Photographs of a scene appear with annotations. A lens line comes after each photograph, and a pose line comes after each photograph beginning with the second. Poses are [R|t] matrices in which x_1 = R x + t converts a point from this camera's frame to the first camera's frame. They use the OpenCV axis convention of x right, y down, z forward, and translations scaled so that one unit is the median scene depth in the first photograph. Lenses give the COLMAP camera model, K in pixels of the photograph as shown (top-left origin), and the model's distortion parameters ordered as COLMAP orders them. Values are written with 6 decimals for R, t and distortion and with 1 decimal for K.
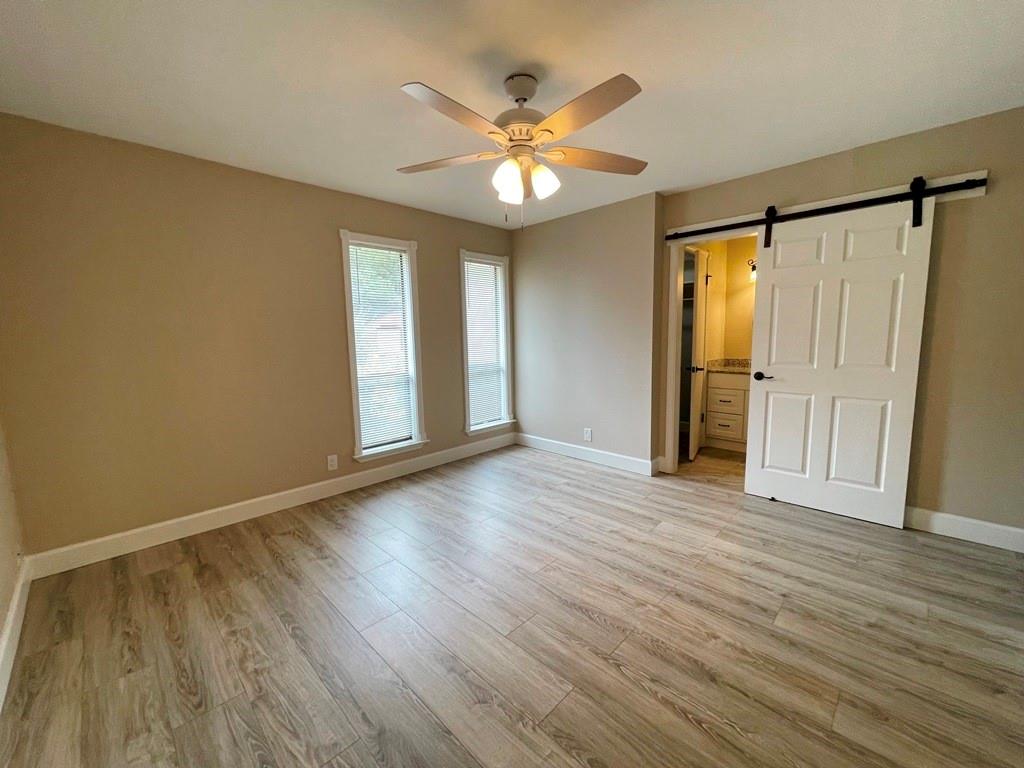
lens RADIAL K [[415.3, 0, 510.5], [0, 415.3, 382.2], [0, 0, 1]] dist [-0.003204, 0.001024]
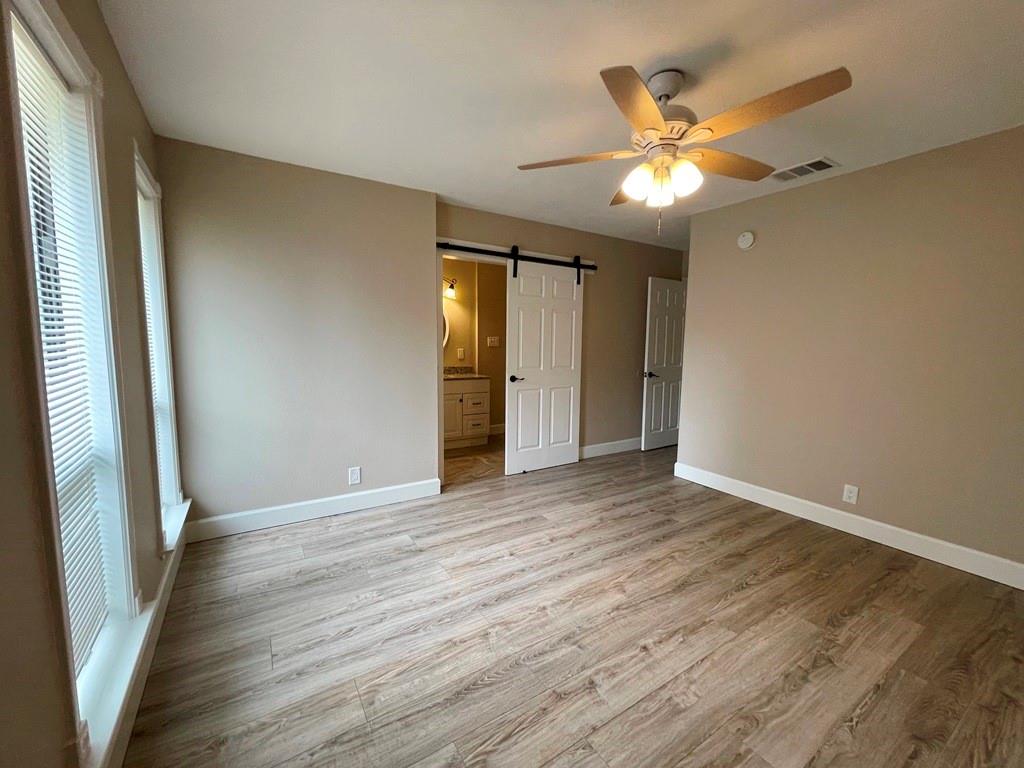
lens RADIAL K [[415.3, 0, 514.3], [0, 415.3, 383.9], [0, 0, 1]] dist [-0.003204, 0.001024]
pose [[0.220401, -0.077967, 0.972288, -0.753189], [0.096412, 0.993660, 0.057826, -0.087132], [-0.970633, 0.080996, 0.226520, 0.864597]]
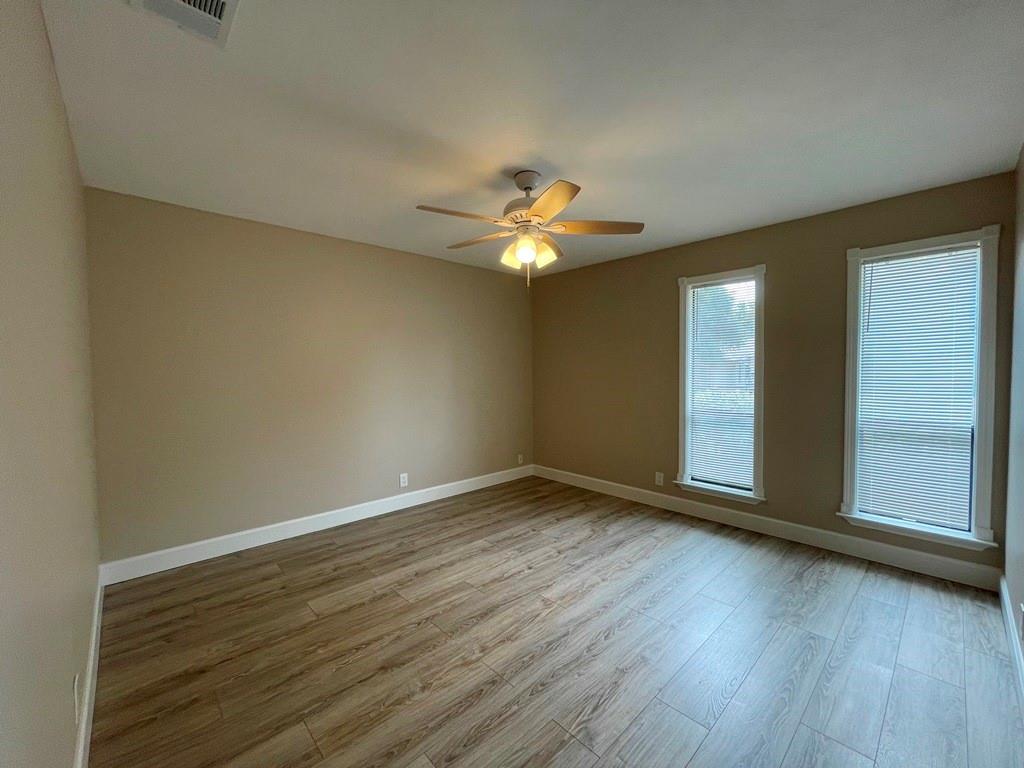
lens RADIAL K [[415.3, 0, 515.6], [0, 415.3, 384.0], [0, 0, 1]] dist [-0.003204, 0.001024]
pose [[-0.029031, 0.052671, -0.998190, 0.964352], [-0.109275, 0.992458, 0.055547, -0.120828], [0.993587, 0.110690, -0.023057, 0.780972]]
